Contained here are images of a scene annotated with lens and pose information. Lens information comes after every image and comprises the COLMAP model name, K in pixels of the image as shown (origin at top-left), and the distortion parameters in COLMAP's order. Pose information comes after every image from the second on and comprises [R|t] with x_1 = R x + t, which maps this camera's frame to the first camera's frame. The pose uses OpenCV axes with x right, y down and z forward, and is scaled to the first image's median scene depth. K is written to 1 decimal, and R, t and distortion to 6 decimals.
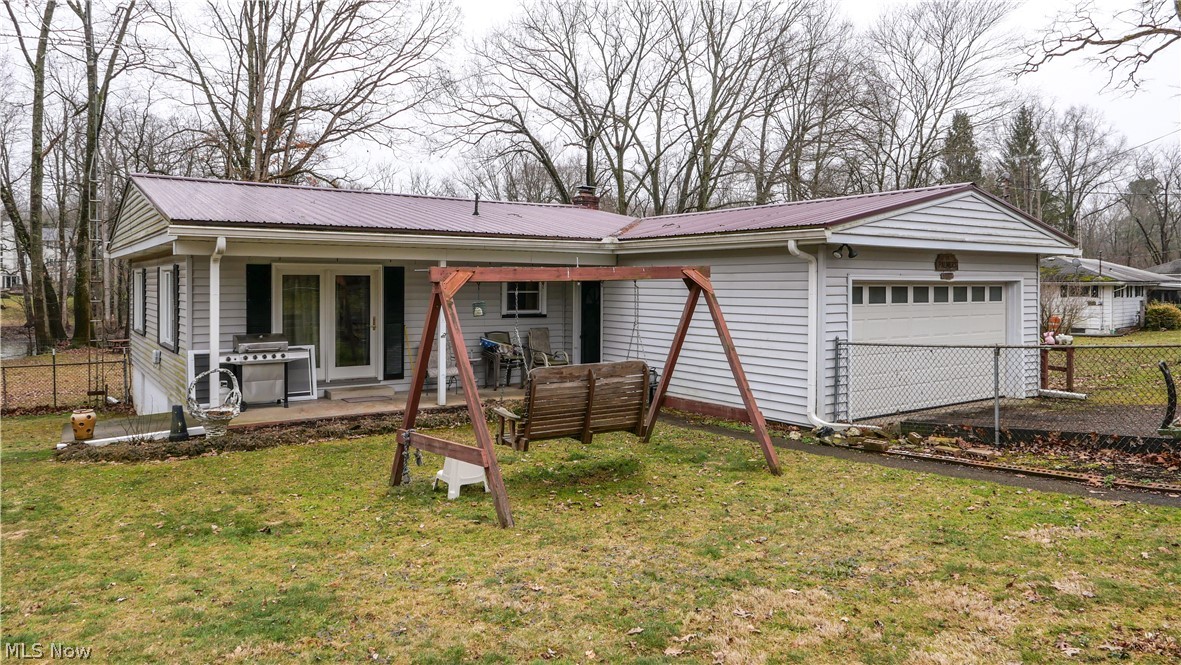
lens RADIAL K [[796.4, 0, 593.1], [0, 796.4, 296.8], [0, 0, 1]] dist [-0.006714, 0.002018]
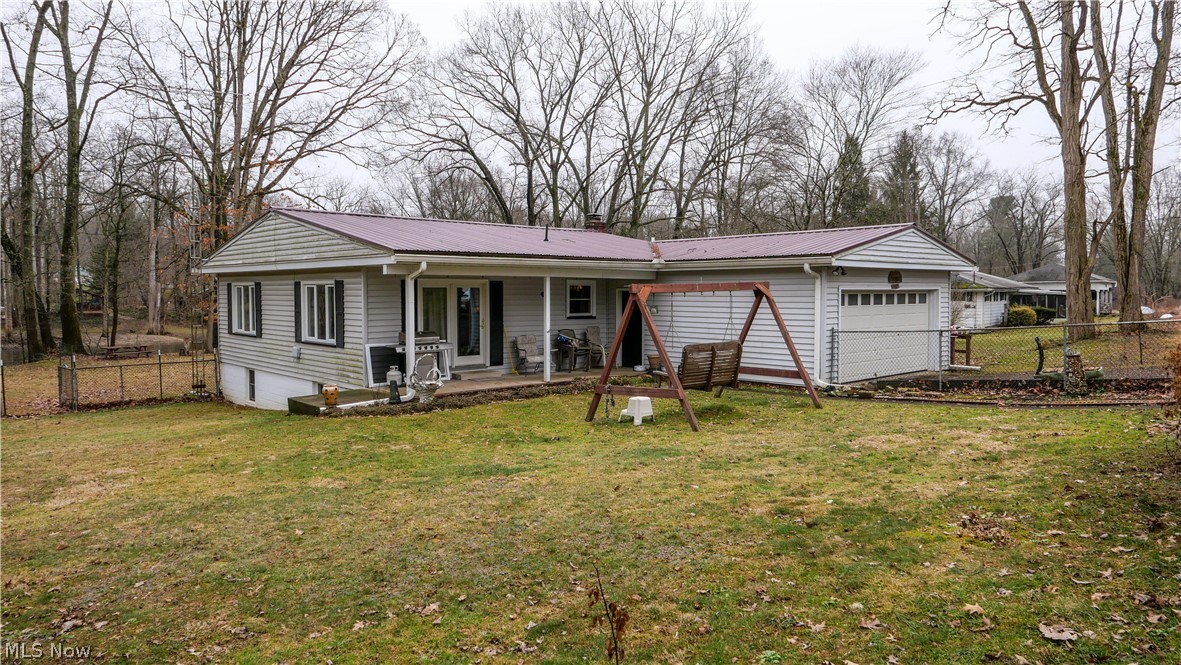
lens RADIAL K [[781.9, 0, 590.5], [0, 781.9, 332.5], [0, 0, 1]] dist [0.002272, 0.000613]
pose [[0.992149, -0.011536, 0.124527, -0.177381], [0.007089, 0.999323, 0.036095, 0.001593], [-0.124859, -0.034929, 0.991559, -0.219746]]
